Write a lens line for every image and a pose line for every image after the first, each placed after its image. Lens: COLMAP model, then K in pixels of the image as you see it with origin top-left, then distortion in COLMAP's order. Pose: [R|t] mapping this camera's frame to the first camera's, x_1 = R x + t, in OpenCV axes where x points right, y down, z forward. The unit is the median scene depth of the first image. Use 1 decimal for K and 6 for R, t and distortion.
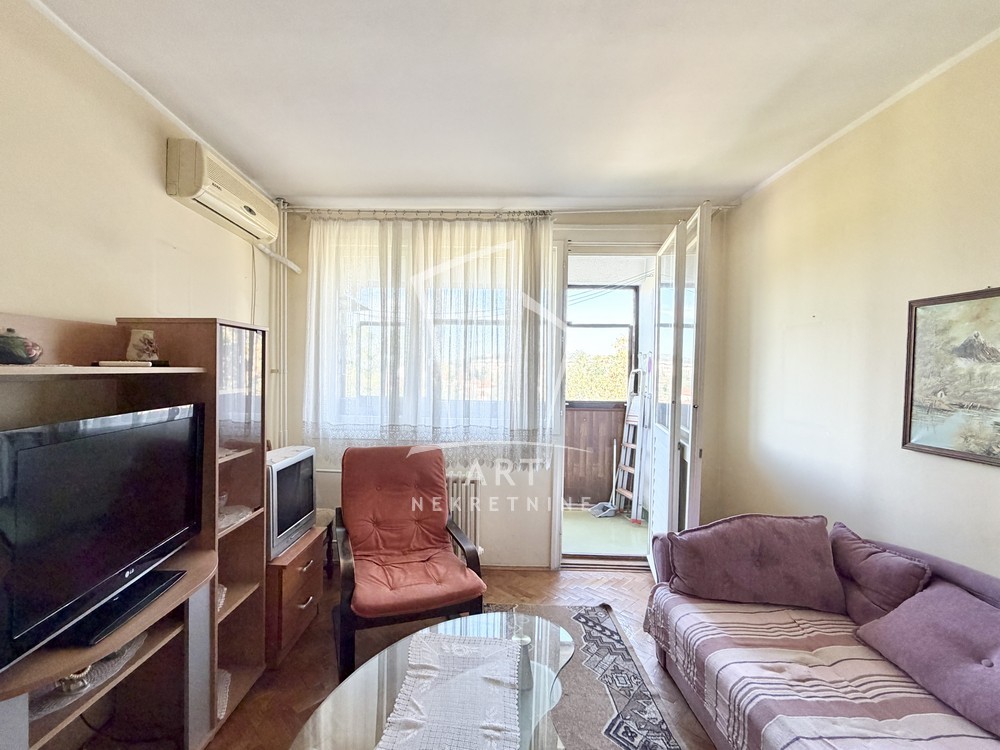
lens RADIAL K [[446.8, 0, 470.5], [0, 446.8, 375.6], [0, 0, 1]] dist [-0.000064, -0.000291]
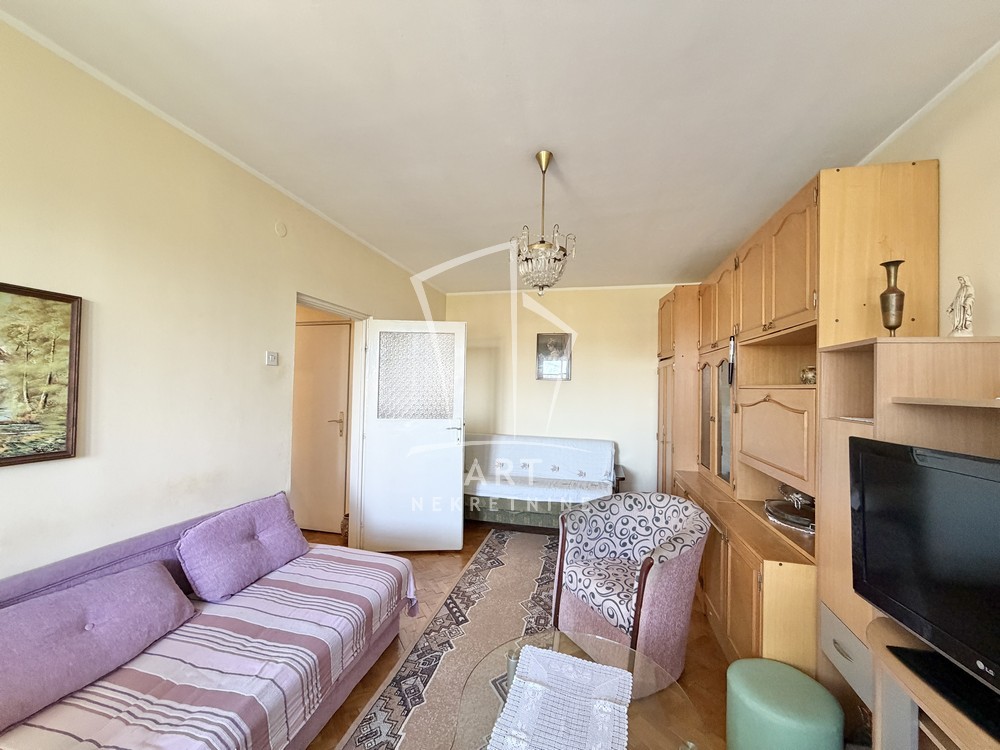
lens RADIAL K [[446.8, 0, 470.5], [0, 446.8, 375.6], [0, 0, 1]] dist [-0.000064, -0.000291]
pose [[-0.970444, -0.033578, 0.238978, -0.011037], [-0.035909, 0.999340, -0.005407, -0.041003], [-0.238639, -0.013828, -0.971010, 2.190950]]
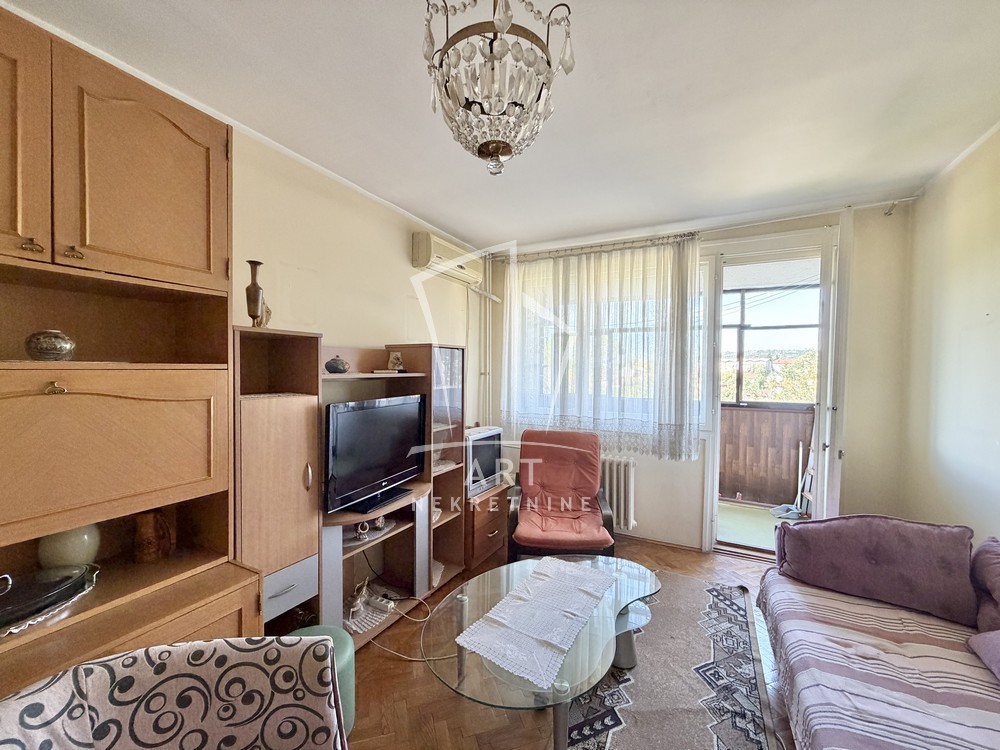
lens RADIAL K [[400.4, 0, 500.0], [0, 400.4, 375.0], [0, 0, 1]] dist [0.000472, 0.000117]
pose [[0.902776, -0.000132, -0.430111, 0.209006], [-0.000208, 1.000000, -0.000745, -0.007133], [0.430111, 0.000762, 0.902776, -0.163034]]
